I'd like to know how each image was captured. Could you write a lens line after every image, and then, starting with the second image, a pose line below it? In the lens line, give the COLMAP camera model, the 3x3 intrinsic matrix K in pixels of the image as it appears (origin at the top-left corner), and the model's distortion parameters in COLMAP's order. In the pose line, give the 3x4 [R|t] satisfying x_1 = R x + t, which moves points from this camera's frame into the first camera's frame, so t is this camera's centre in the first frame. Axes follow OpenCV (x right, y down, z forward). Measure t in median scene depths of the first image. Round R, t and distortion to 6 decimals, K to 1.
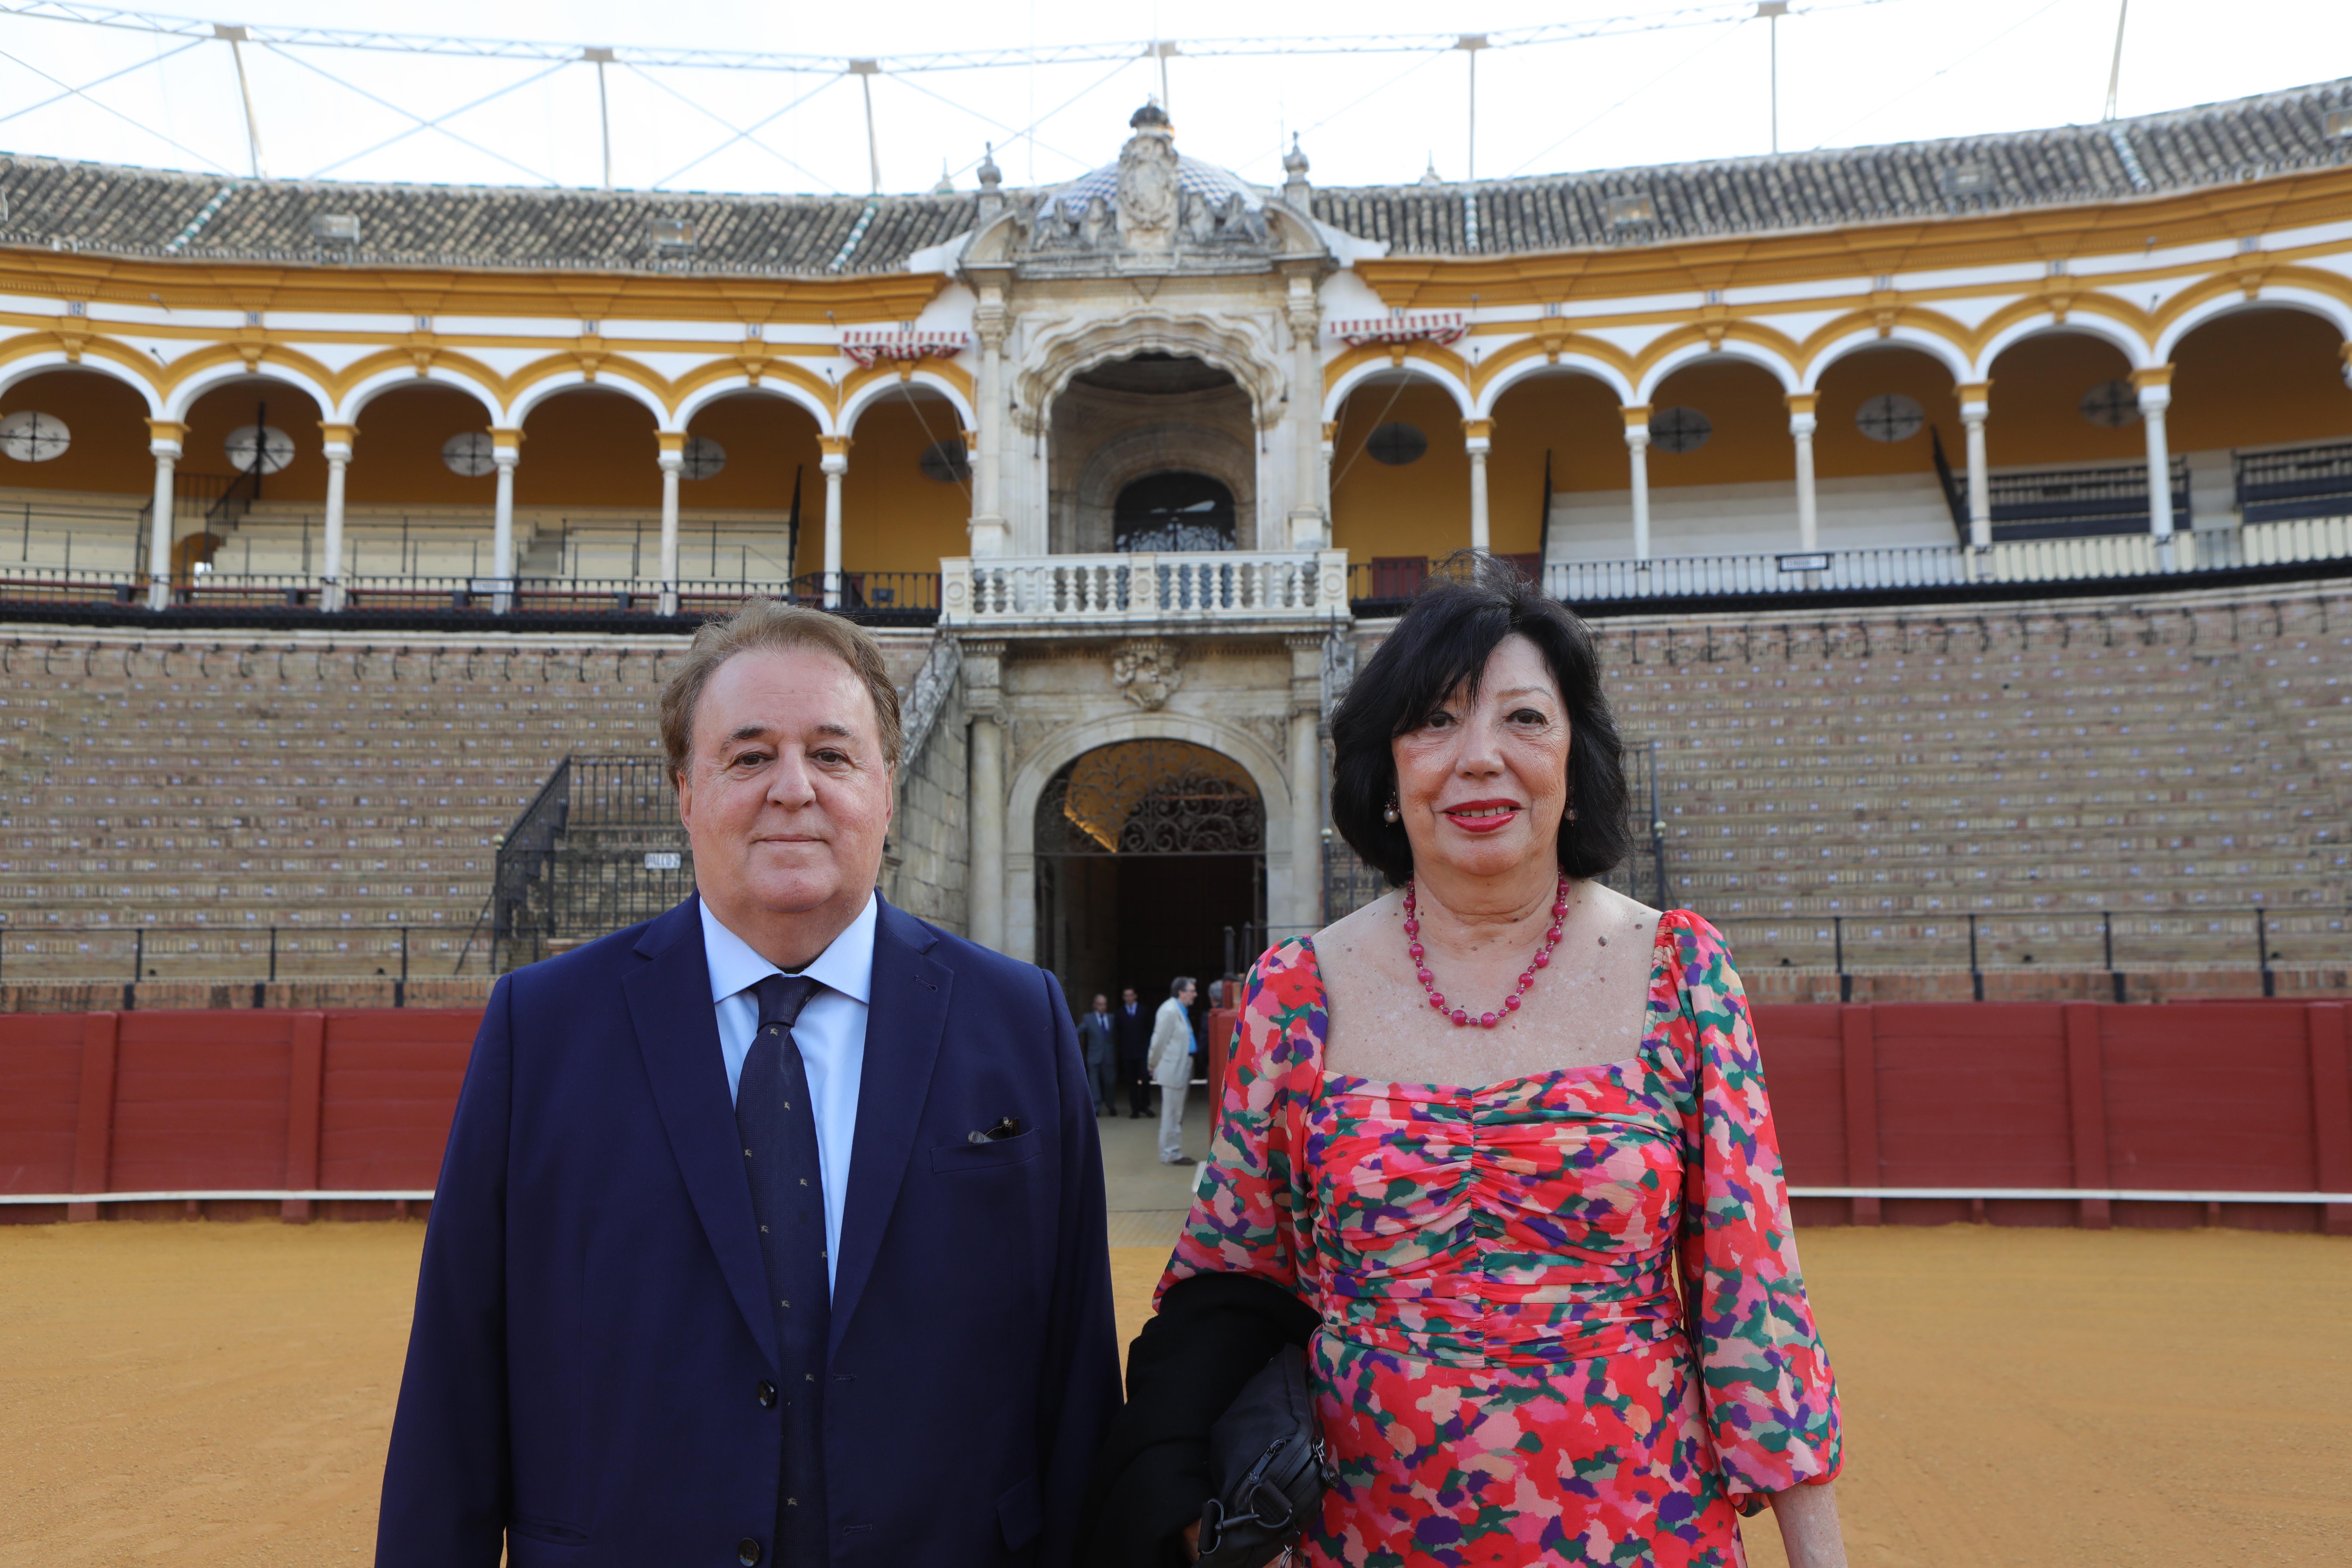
lens RADIAL K [[1877.0, 0, 1176.0], [0, 1877.0, 784.0], [0, 0, 1]] dist [-0.108518, 0.124742]
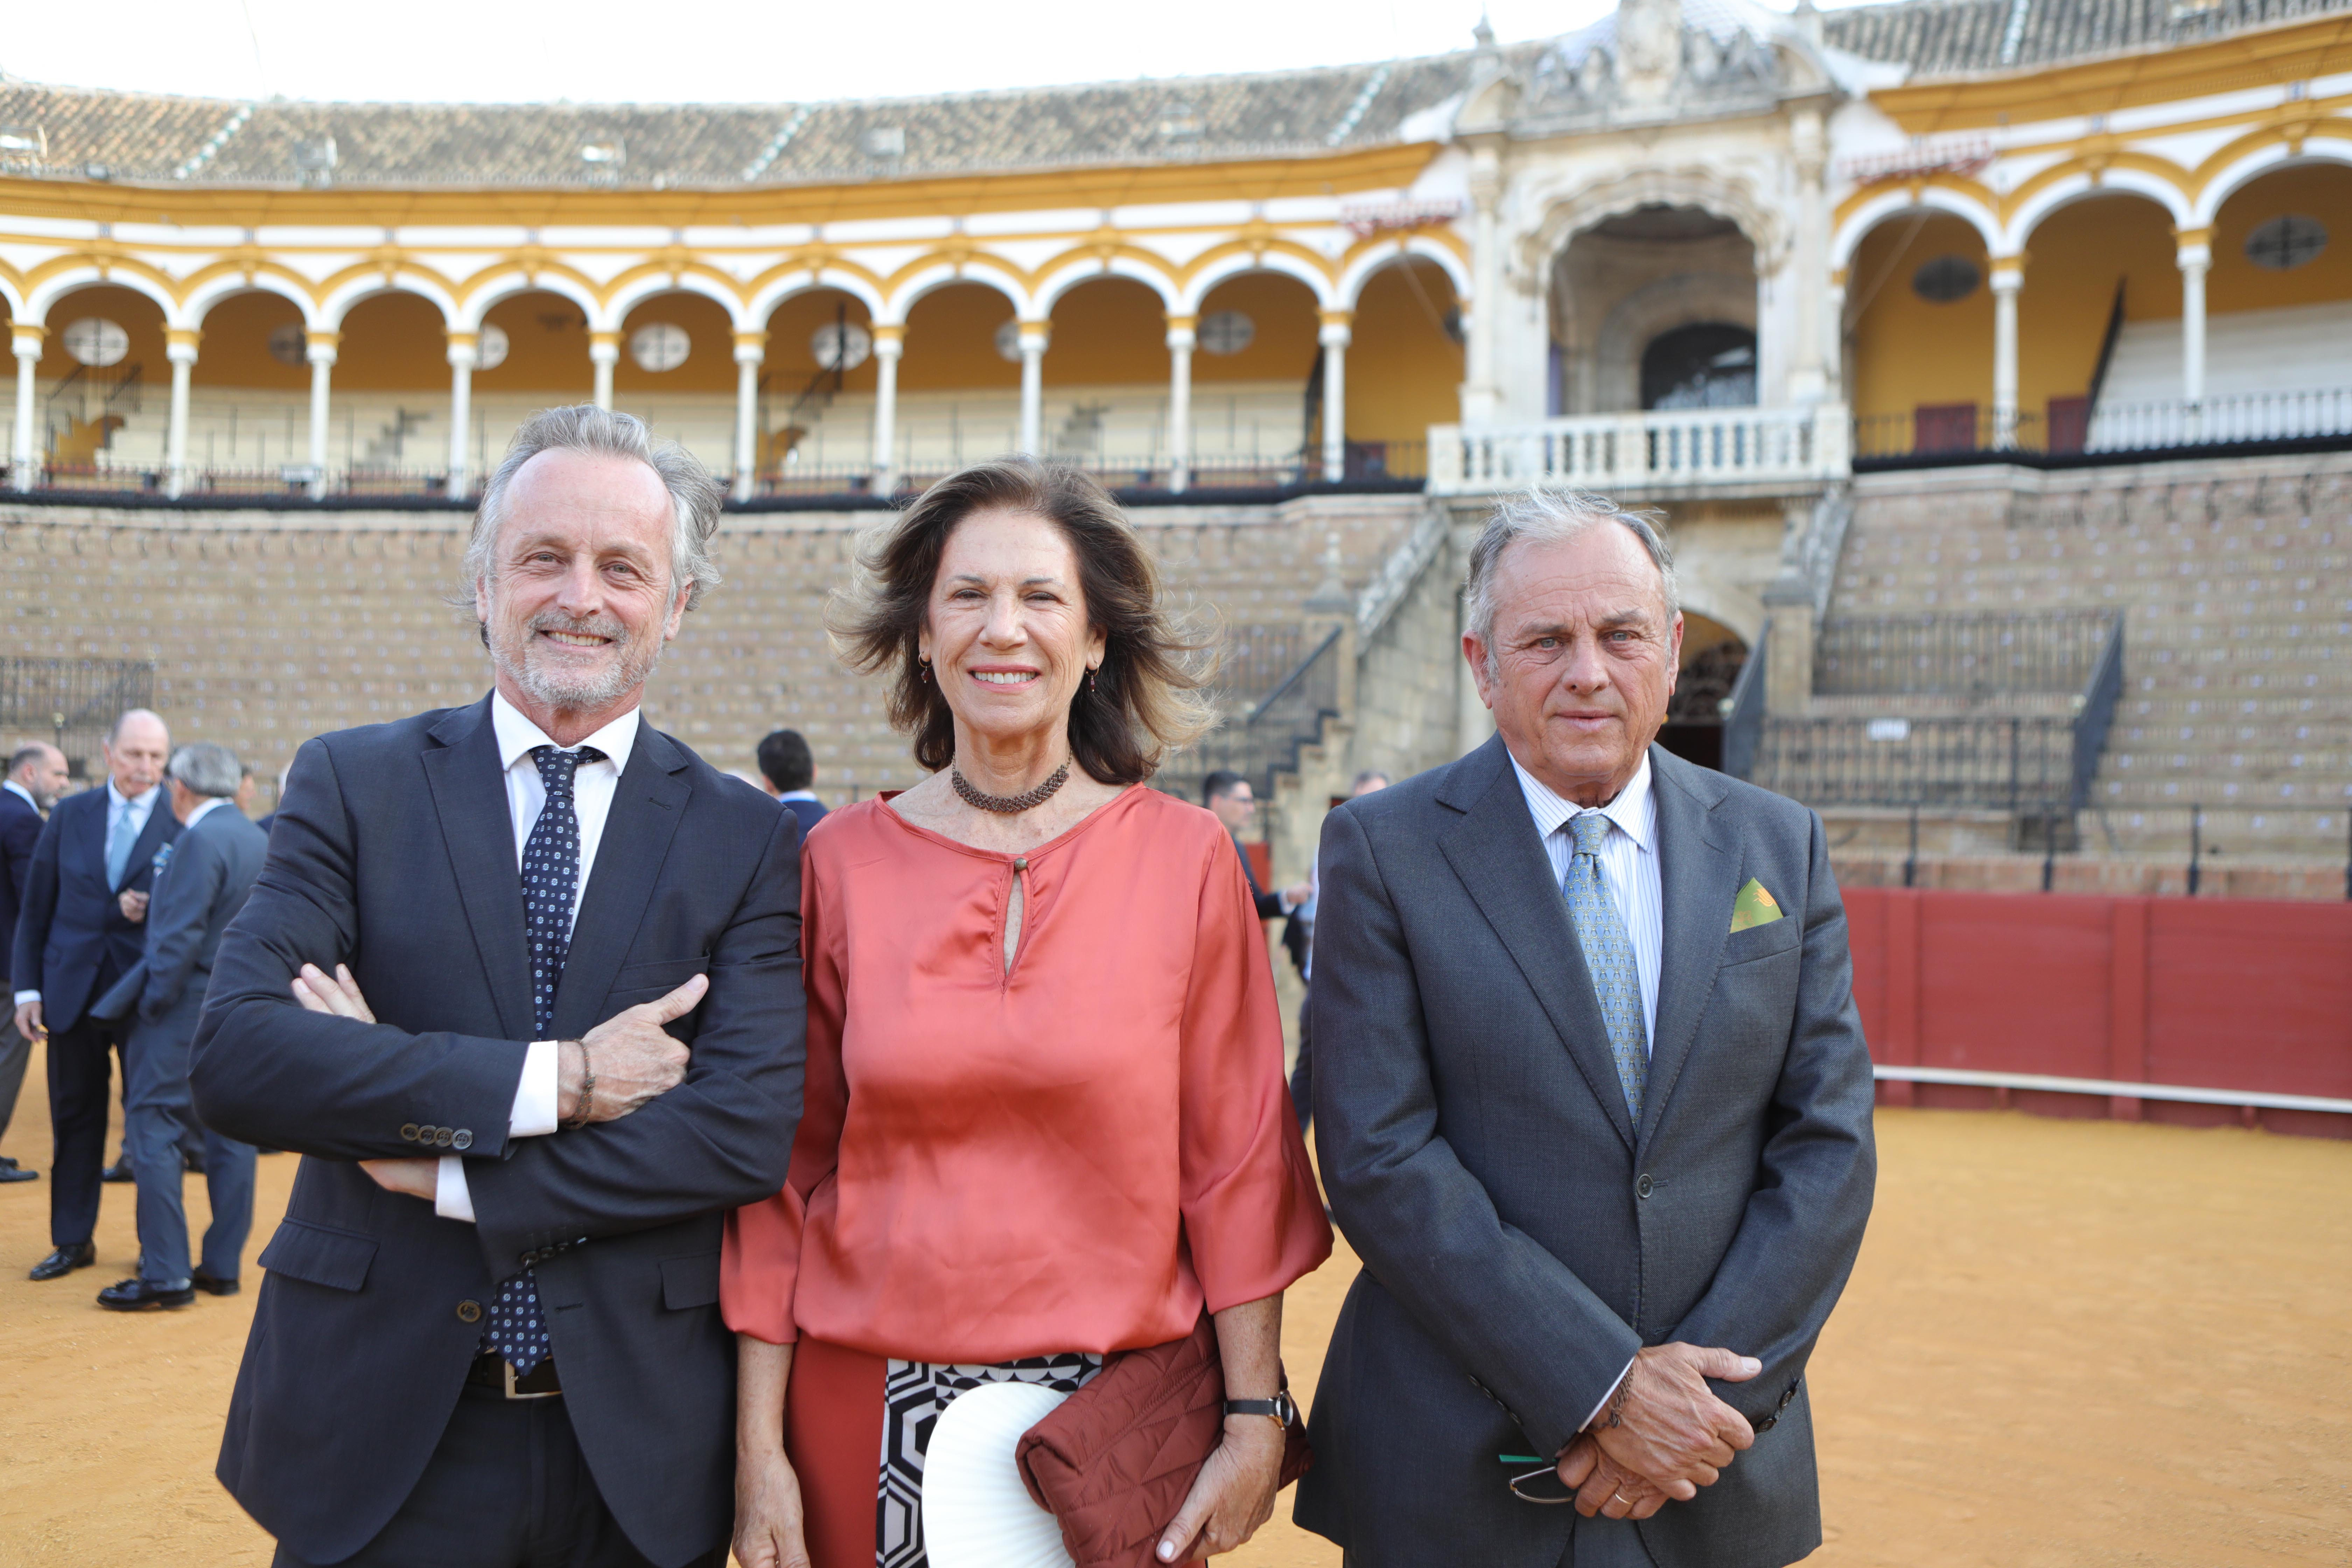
lens RADIAL K [[1945.7, 0, 1180.1], [0, 1945.7, 784.2], [0, 0, 1]] dist [-0.089214, 0.102390]
pose [[0.942541, 0.019844, -0.333500, 0.099339], [0.005692, 0.997136, 0.075420, -0.007846], [0.334042, -0.072985, 0.939728, -0.044555]]
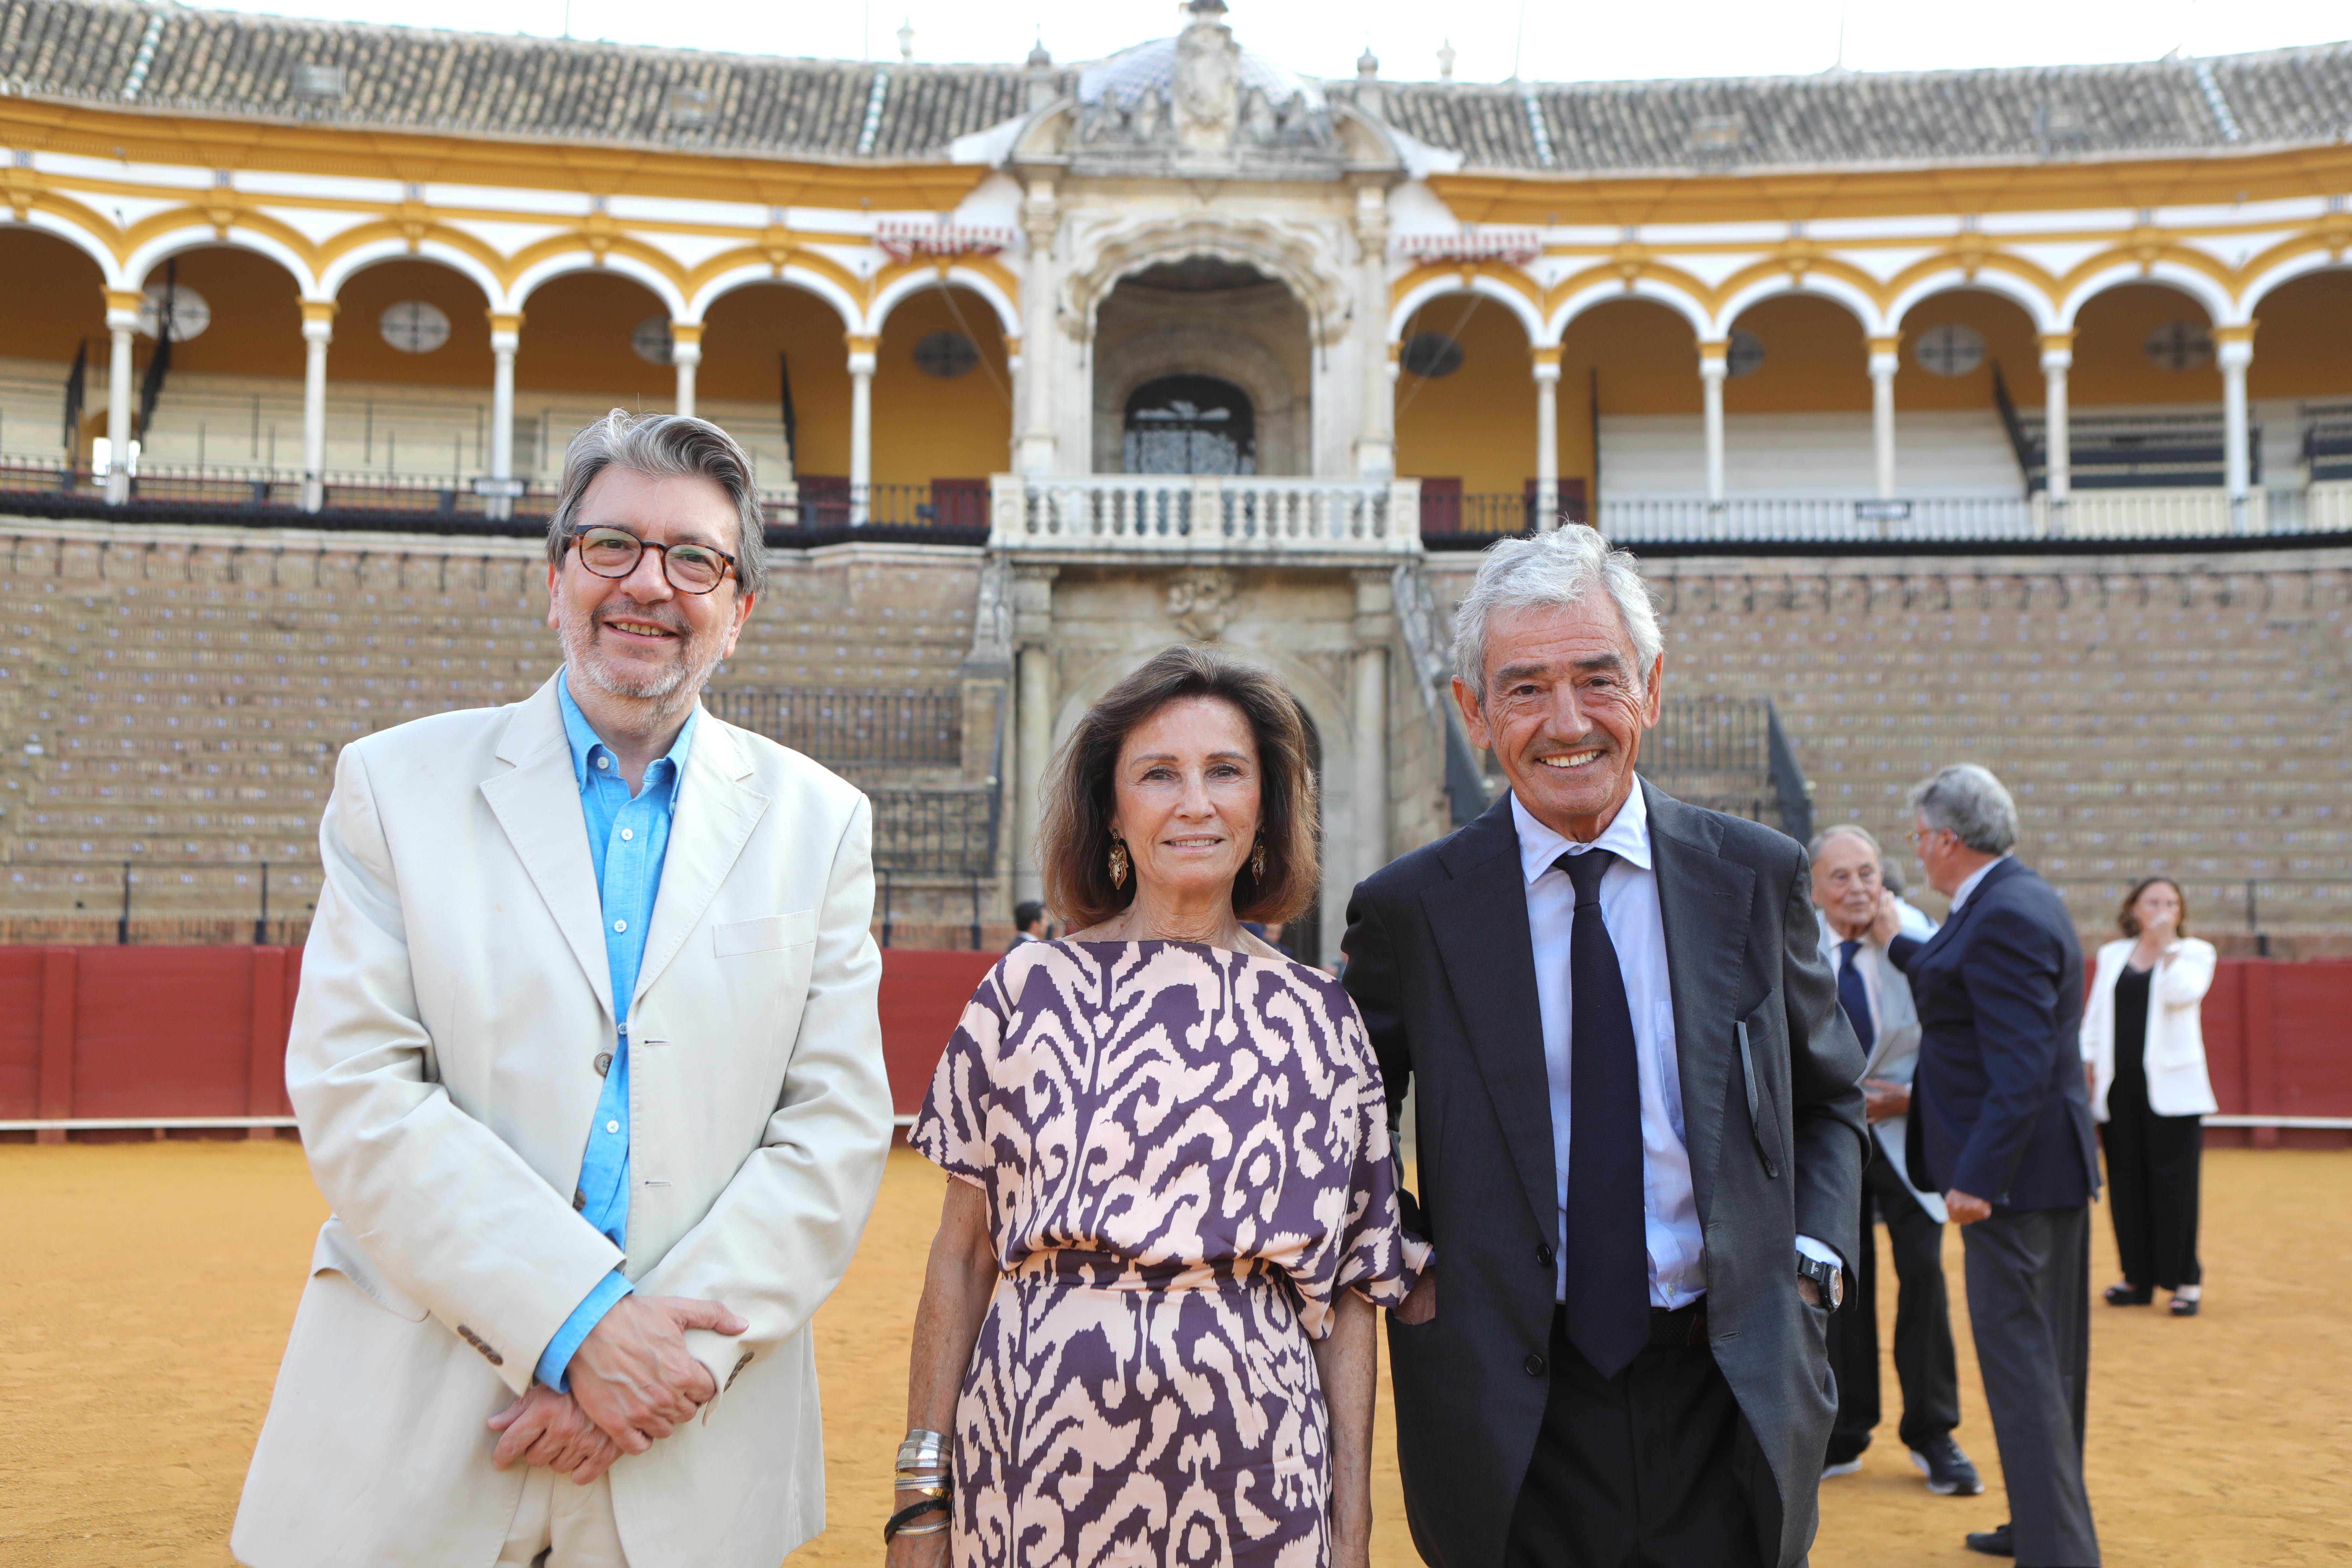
lens RADIAL K [[2271.1, 0, 1170.6], [0, 2271.1, 778.8], [0, 0, 1]] dist [-0.092379, 0.159227]
pose [[0.995043, 0.020025, 0.097411, -0.142393], [-0.024047, 0.998899, 0.040292, -0.015598], [-0.096497, -0.042435, 0.994428, -0.147171]]
